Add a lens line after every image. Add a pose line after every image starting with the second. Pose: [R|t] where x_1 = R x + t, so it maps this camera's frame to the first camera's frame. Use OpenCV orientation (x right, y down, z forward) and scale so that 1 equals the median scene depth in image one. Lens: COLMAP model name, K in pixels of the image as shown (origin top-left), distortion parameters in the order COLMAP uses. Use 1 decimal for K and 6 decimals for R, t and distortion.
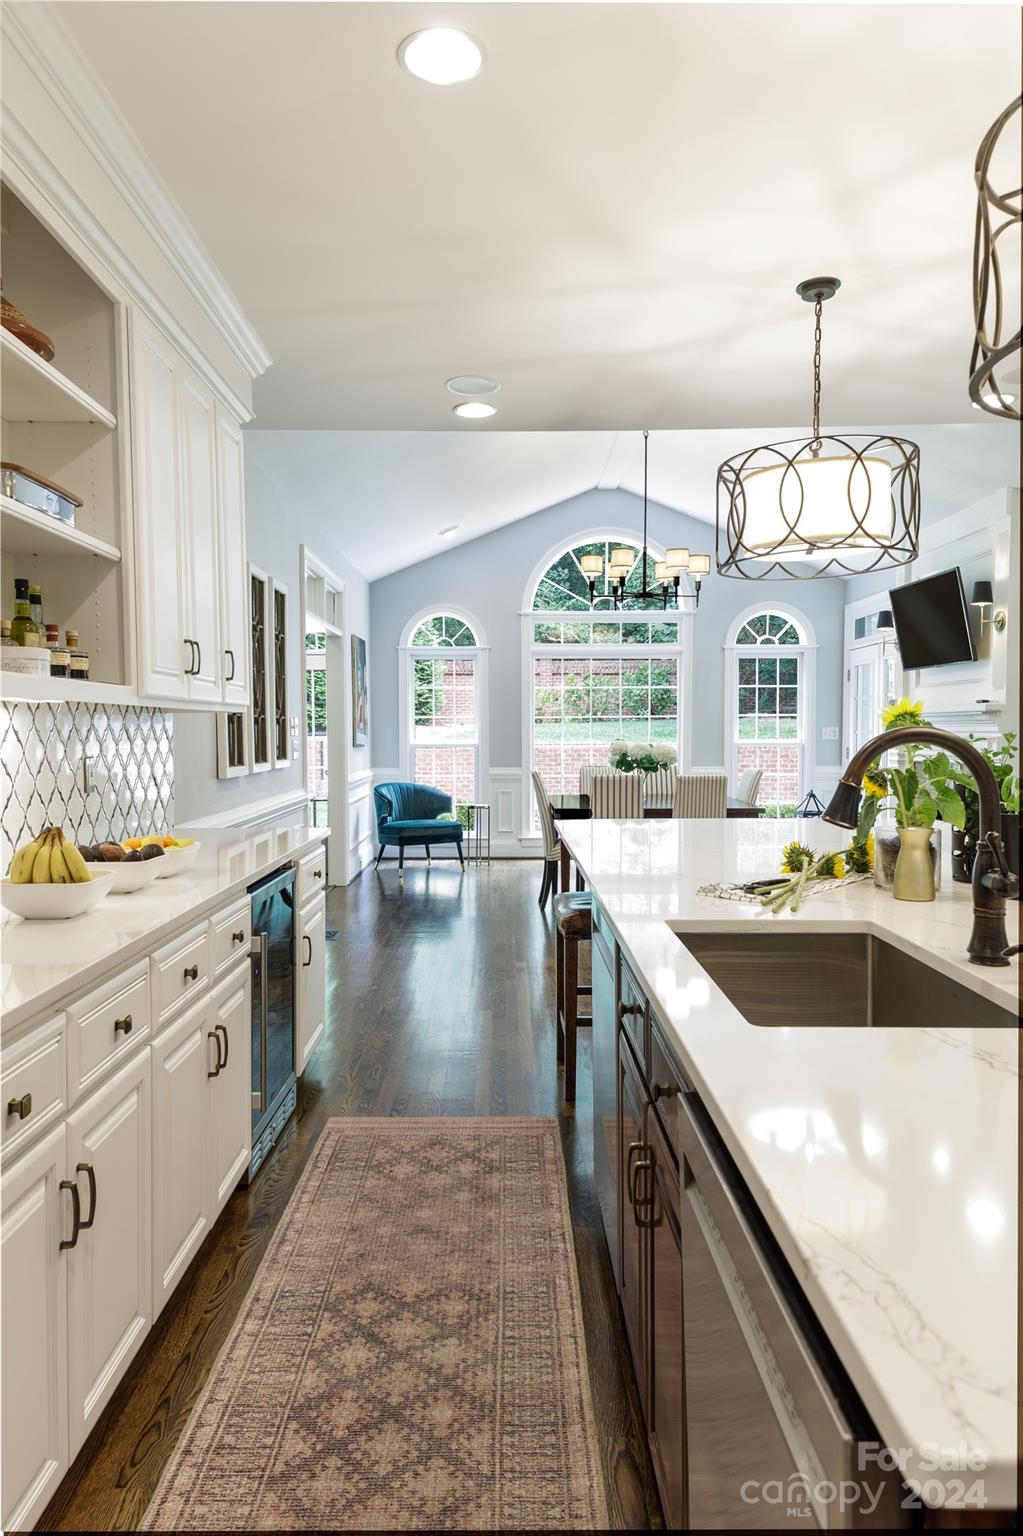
lens RADIAL K [[1014.5, 0, 511.5], [0, 1014.5, 768.0], [0, 0, 1]] dist [0.092172, -0.070590]
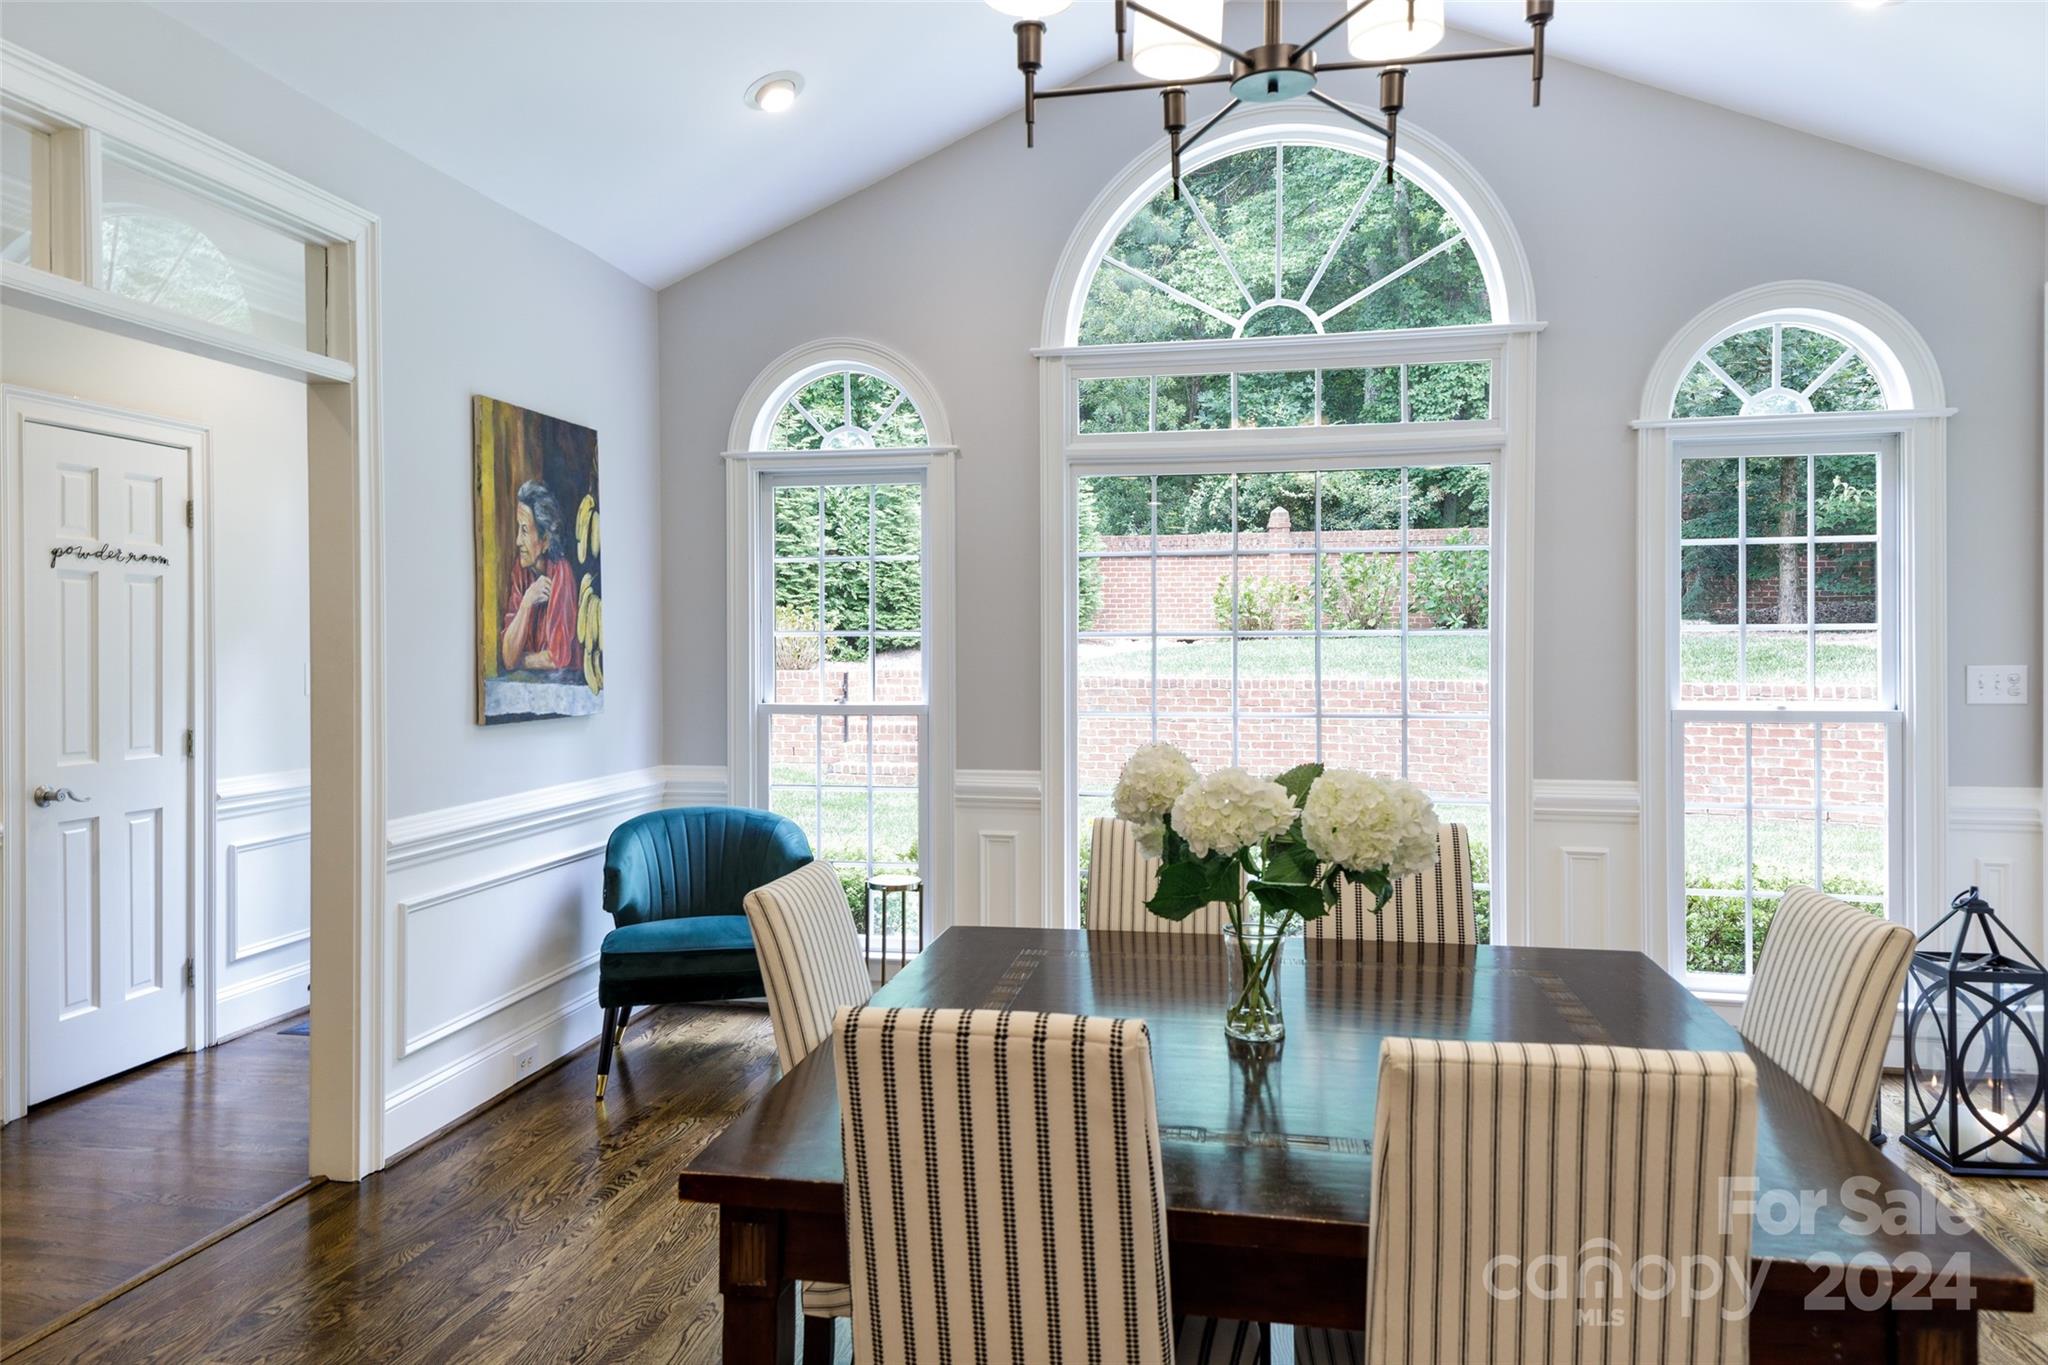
lens RADIAL K [[1352.6, 0, 1011.5], [0, 1352.6, 647.8], [0, 0, 1]] dist [0.092172, -0.070590]
pose [[0.980673, 0.003667, -0.195620, 0.096034], [-0.010407, 0.999387, -0.033438, -0.027581], [0.195378, 0.034828, 0.980109, 0.515176]]
